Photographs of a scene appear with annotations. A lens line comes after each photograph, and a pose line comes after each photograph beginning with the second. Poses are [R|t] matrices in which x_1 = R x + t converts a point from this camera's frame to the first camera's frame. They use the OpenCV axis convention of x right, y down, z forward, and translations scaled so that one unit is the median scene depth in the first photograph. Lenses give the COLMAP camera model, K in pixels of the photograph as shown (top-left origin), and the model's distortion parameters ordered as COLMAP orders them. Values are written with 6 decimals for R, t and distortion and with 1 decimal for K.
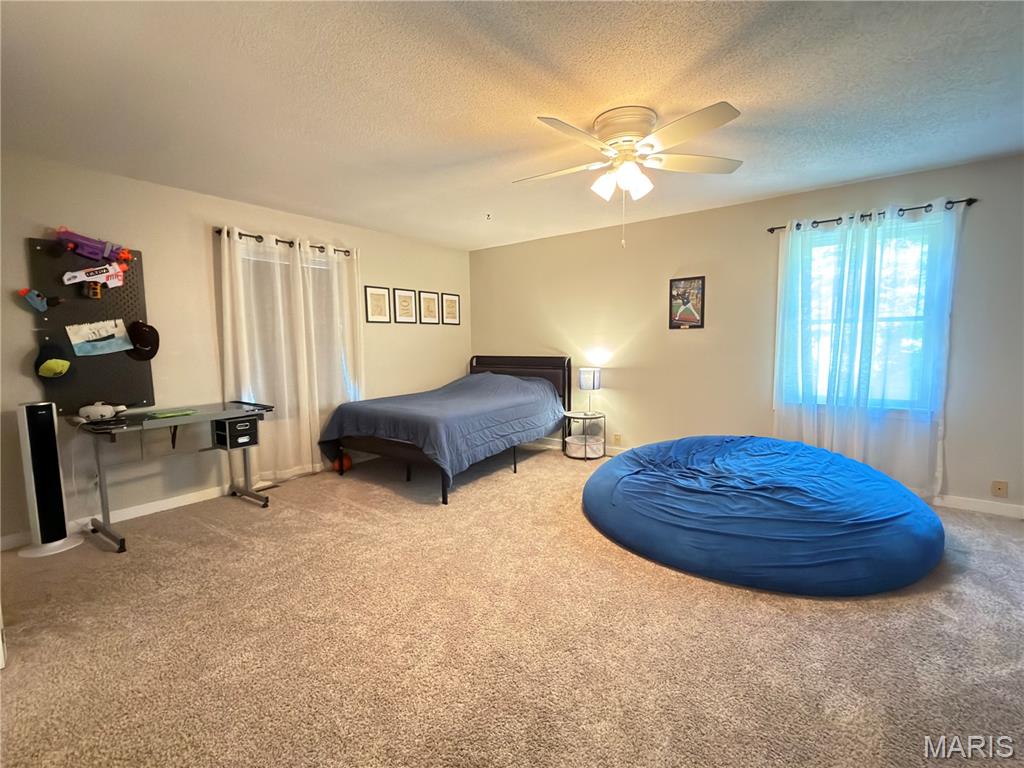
lens RADIAL K [[443.7, 0, 508.9], [0, 443.7, 386.2], [0, 0, 1]] dist [0.000126, -0.000016]
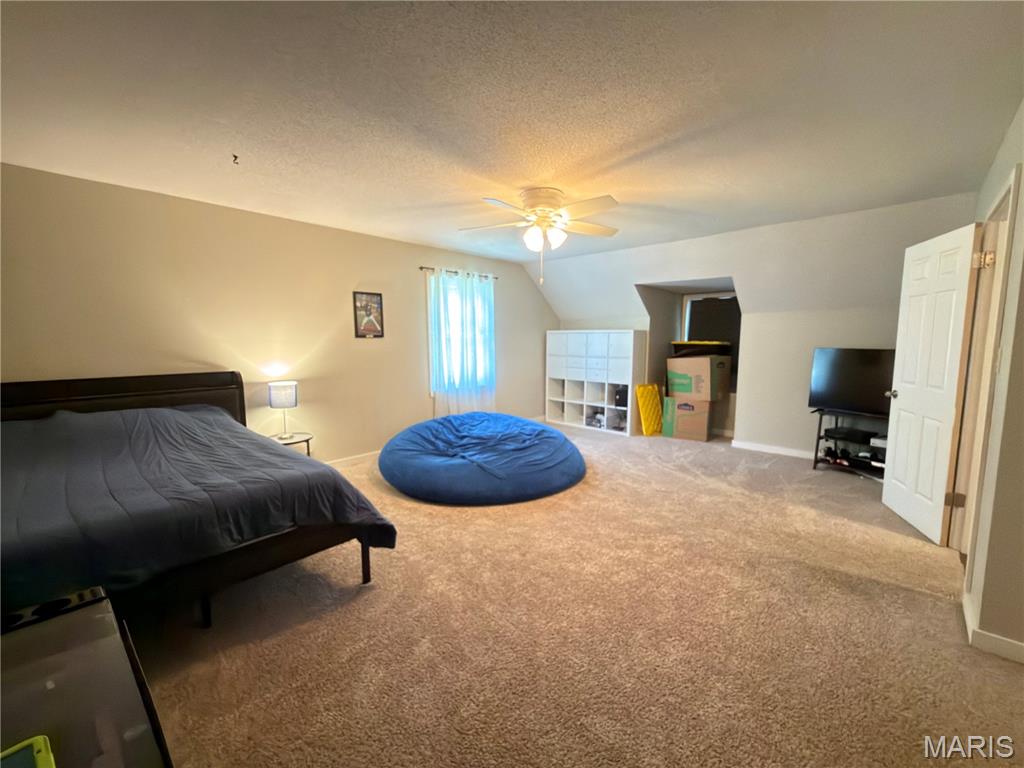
lens RADIAL K [[405.6, 0, 512.5], [0, 405.6, 382.4], [0, 0, 1]] dist [0.000561, 0.000000]
pose [[0.112641, -0.098098, 0.988781, -0.600012], [0.097337, 0.991418, 0.087271, -0.073131], [-0.988857, 0.086415, 0.121223, 0.536768]]
